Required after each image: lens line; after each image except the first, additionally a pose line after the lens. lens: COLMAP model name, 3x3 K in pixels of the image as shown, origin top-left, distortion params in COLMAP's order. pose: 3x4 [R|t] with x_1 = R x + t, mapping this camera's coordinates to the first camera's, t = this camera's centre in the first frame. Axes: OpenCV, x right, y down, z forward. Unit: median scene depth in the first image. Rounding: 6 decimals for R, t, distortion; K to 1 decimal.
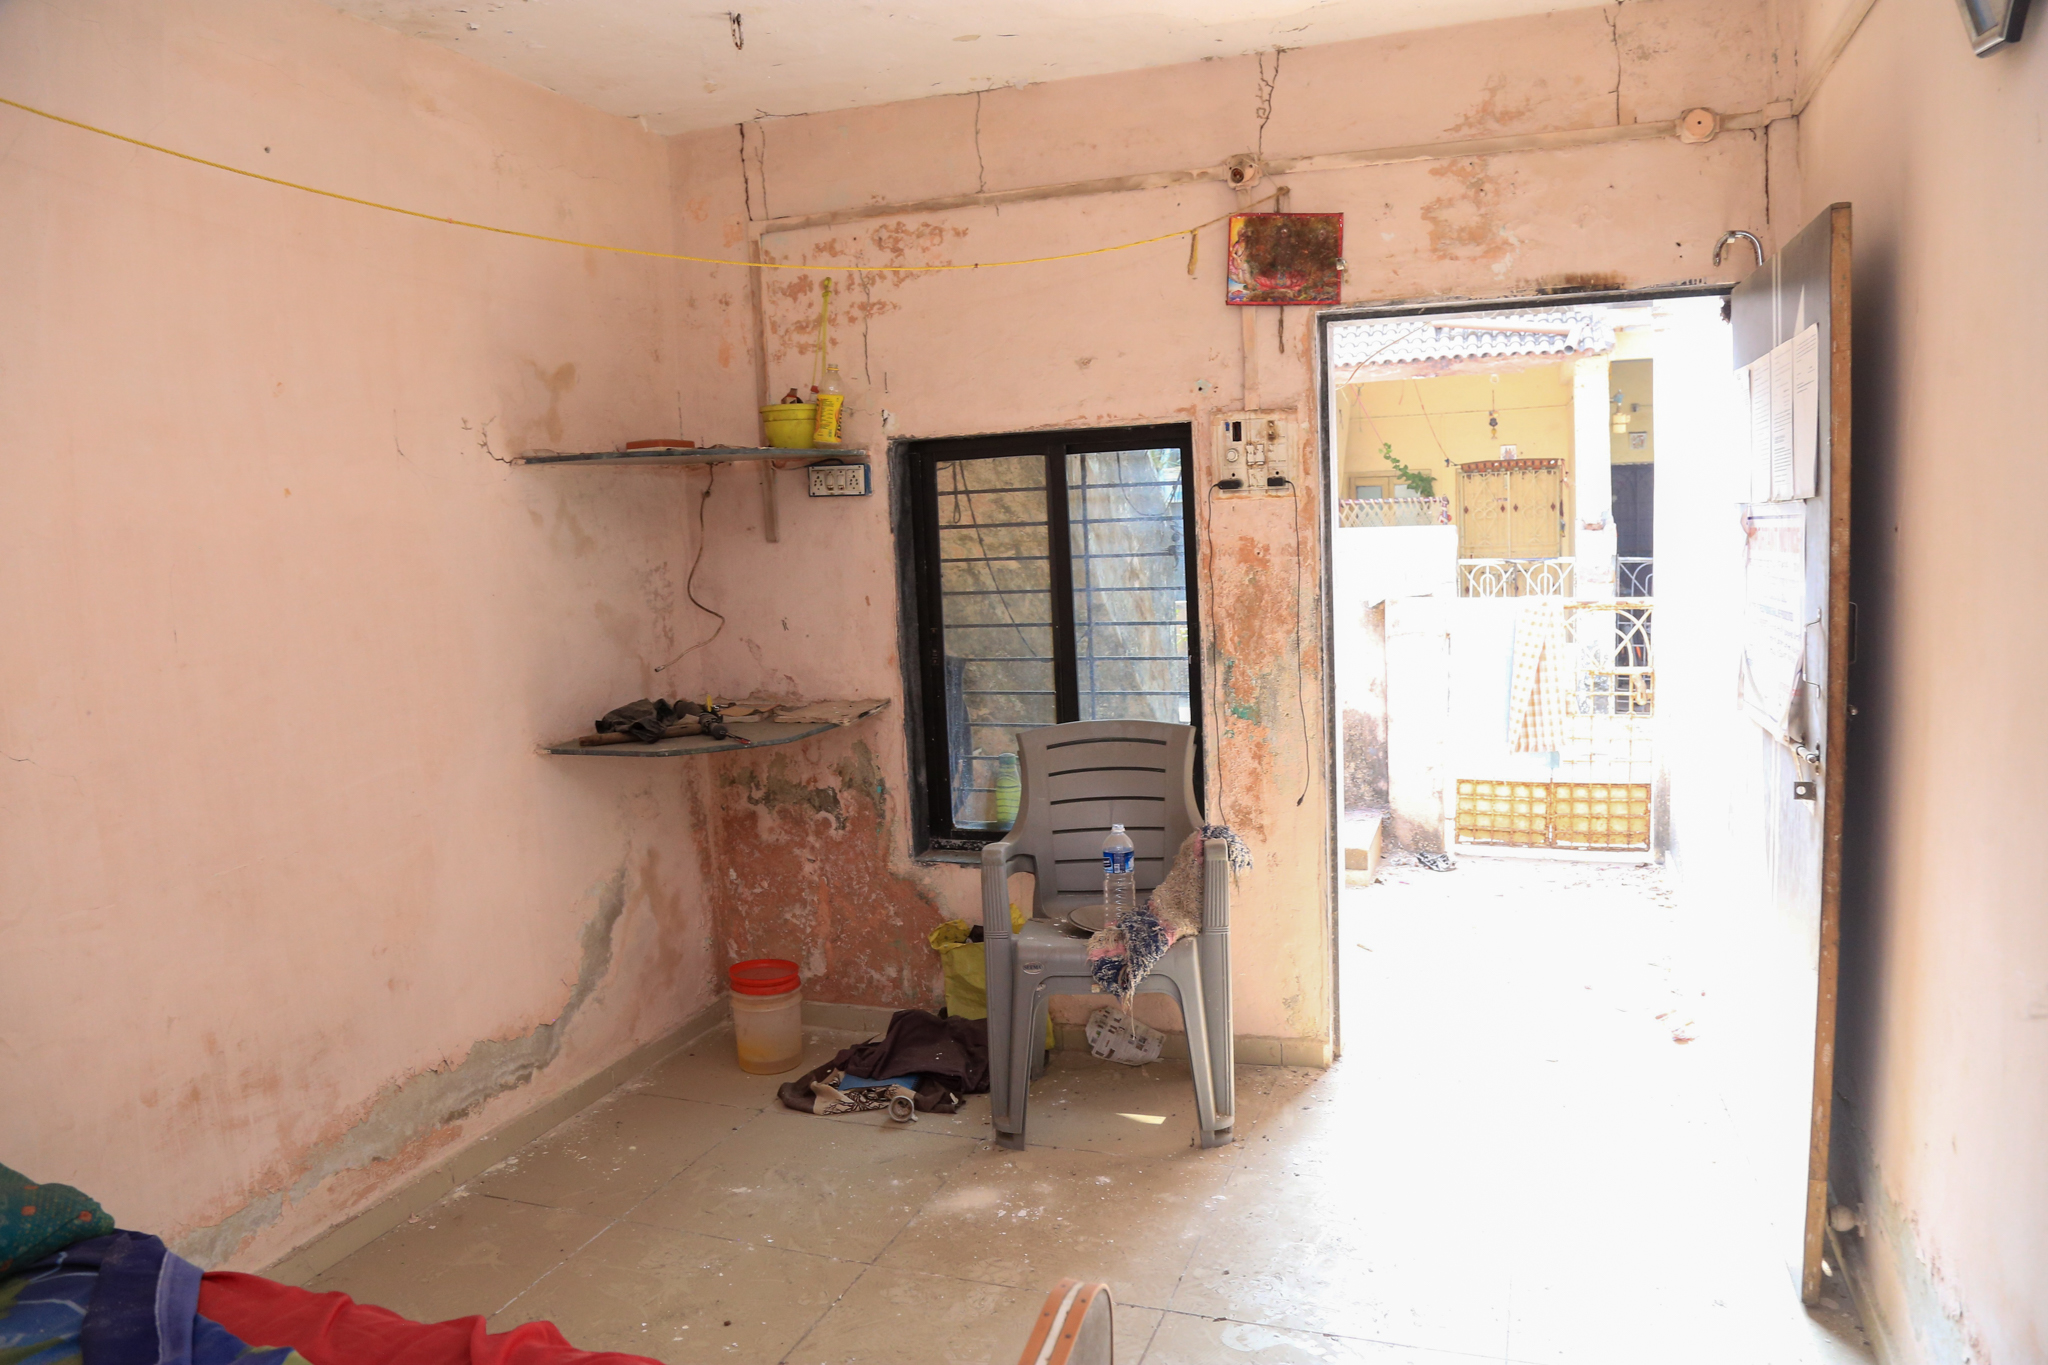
lens RADIAL K [[1425.8, 0, 1039.6], [0, 1425.8, 686.5], [0, 0, 1]] dist [-0.150264, 0.077481]
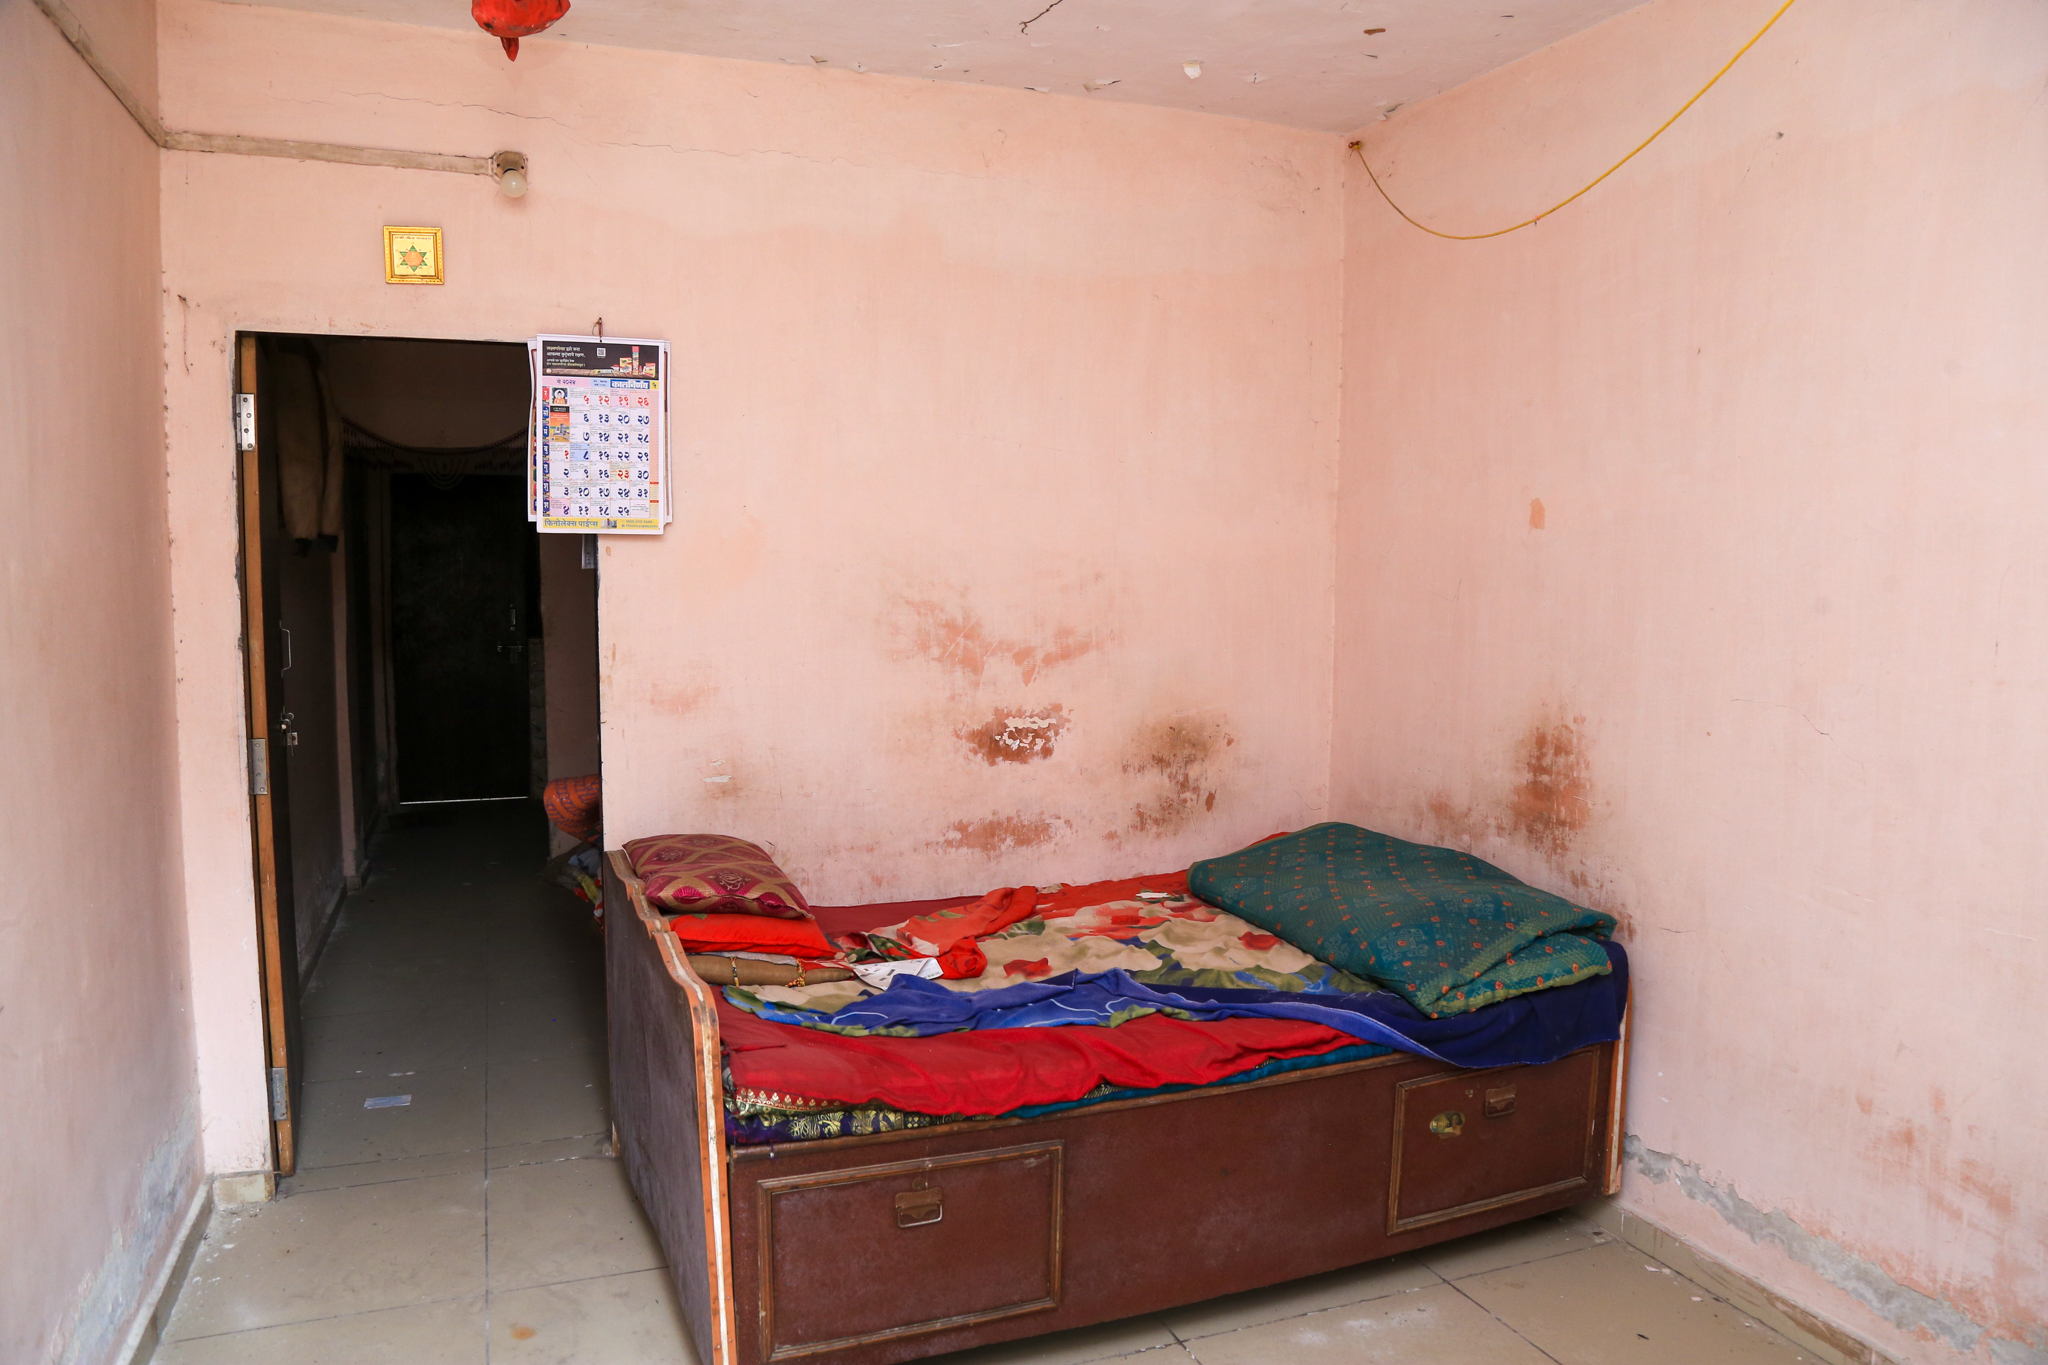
lens RADIAL K [[1409.5, 0, 1036.5], [0, 1409.5, 695.6], [0, 0, 1]] dist [-0.127106, 0.073855]
pose [[-0.766230, 0.098723, -0.634937, 0.275340], [-0.050110, 0.975937, 0.212216, -0.112855], [0.640609, 0.194423, -0.742845, 0.885270]]
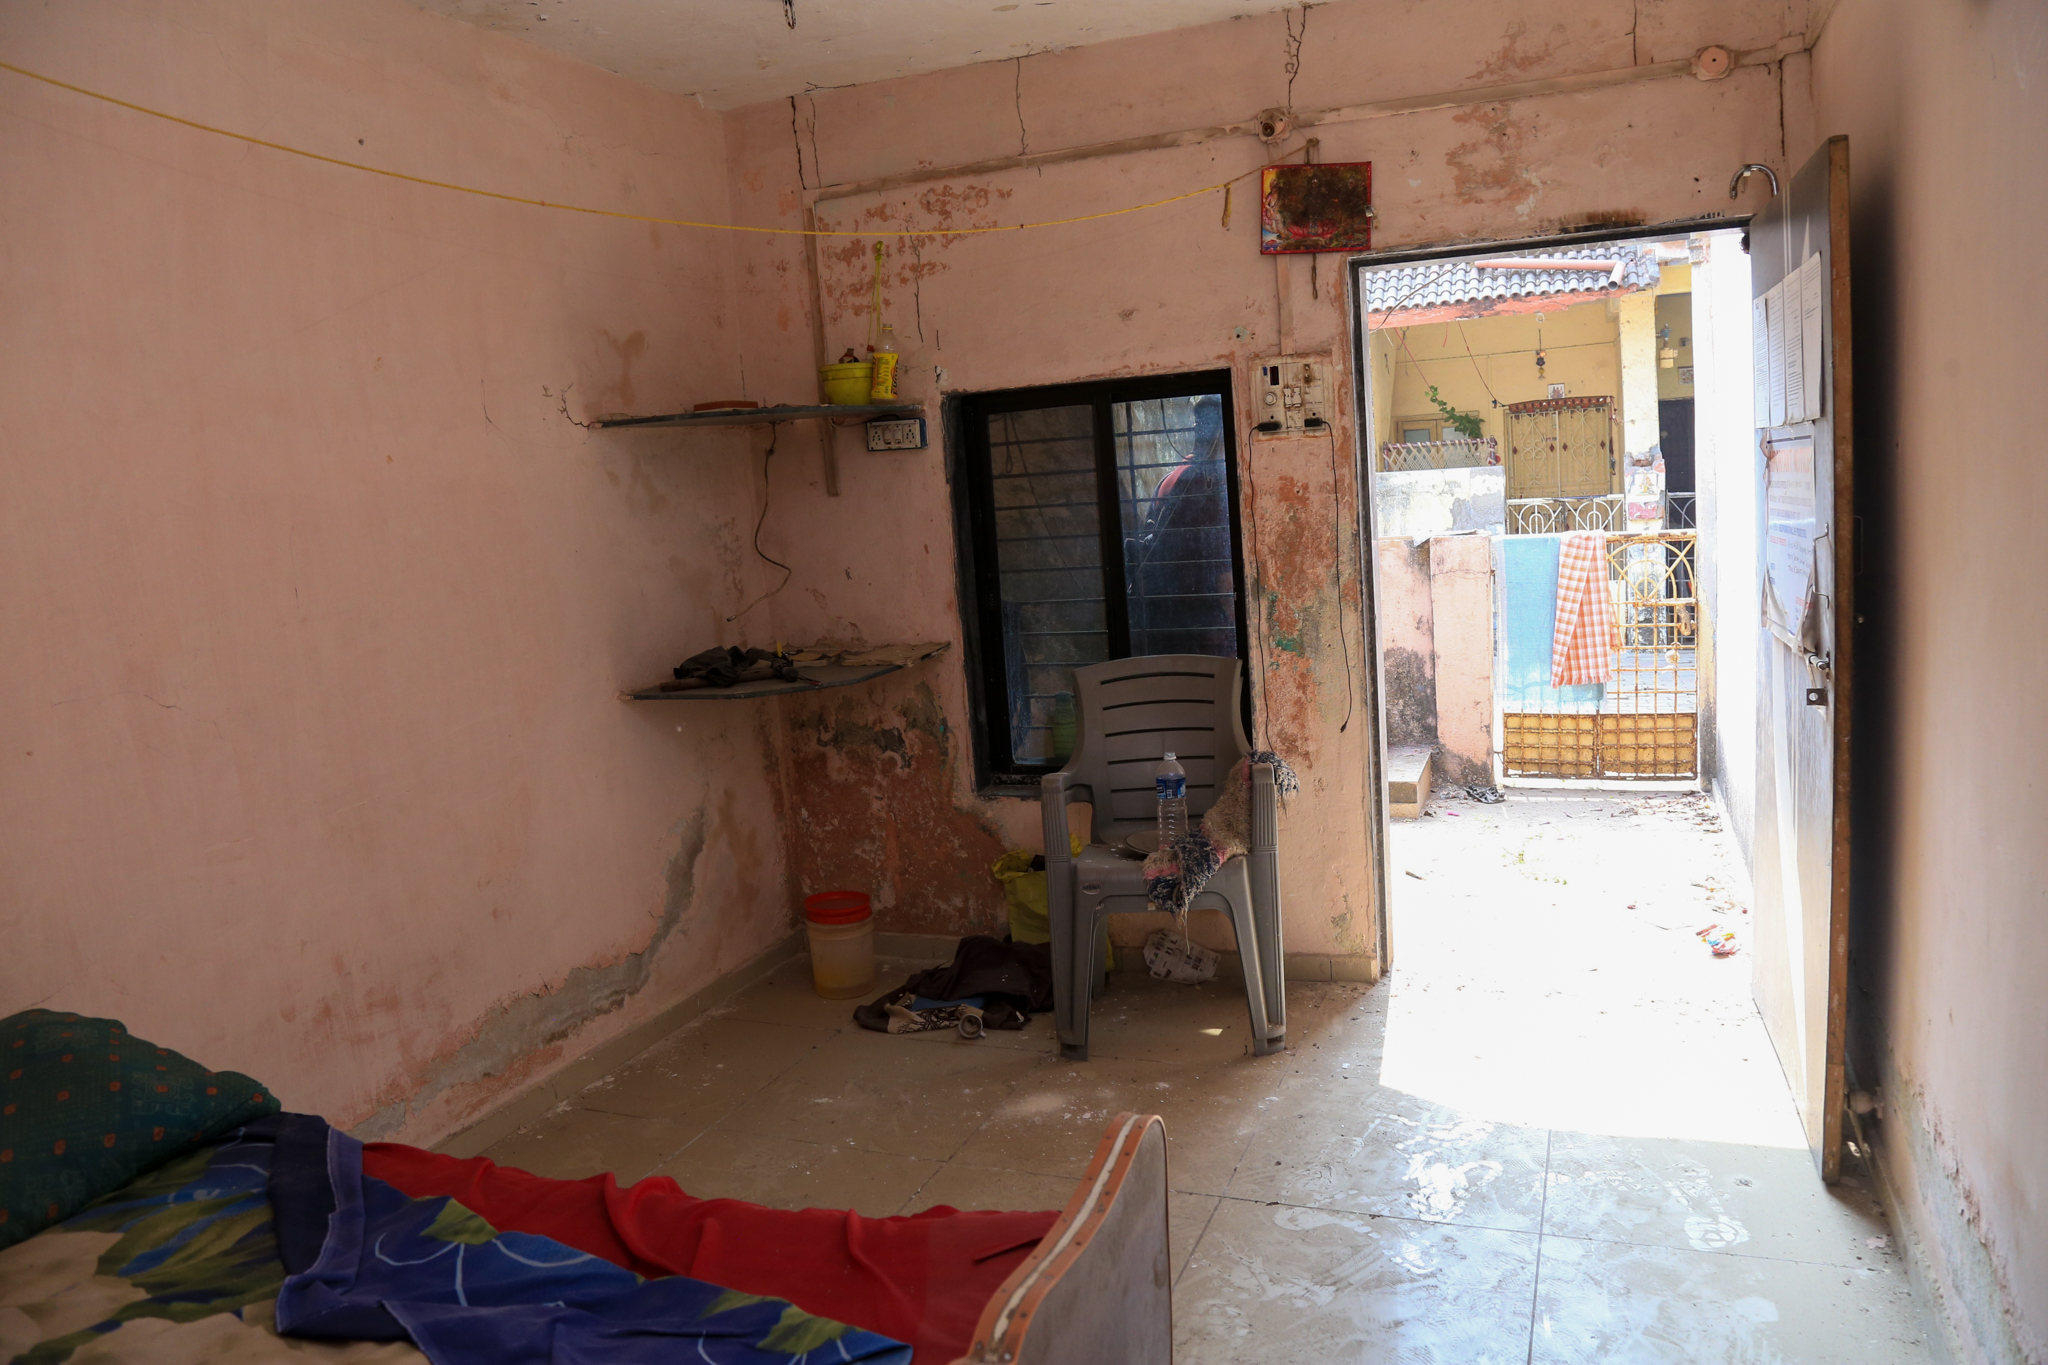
lens RADIAL K [[1436.6, 0, 1024.0], [0, 1436.6, 682.5], [0, 0, 1]] dist [-0.141063, 0.076337]
pose [[0.998498, -0.024249, -0.049136, 0.000873], [0.025485, 0.999370, 0.024696, 0.015810], [0.048506, -0.025911, 0.998487, -0.063779]]
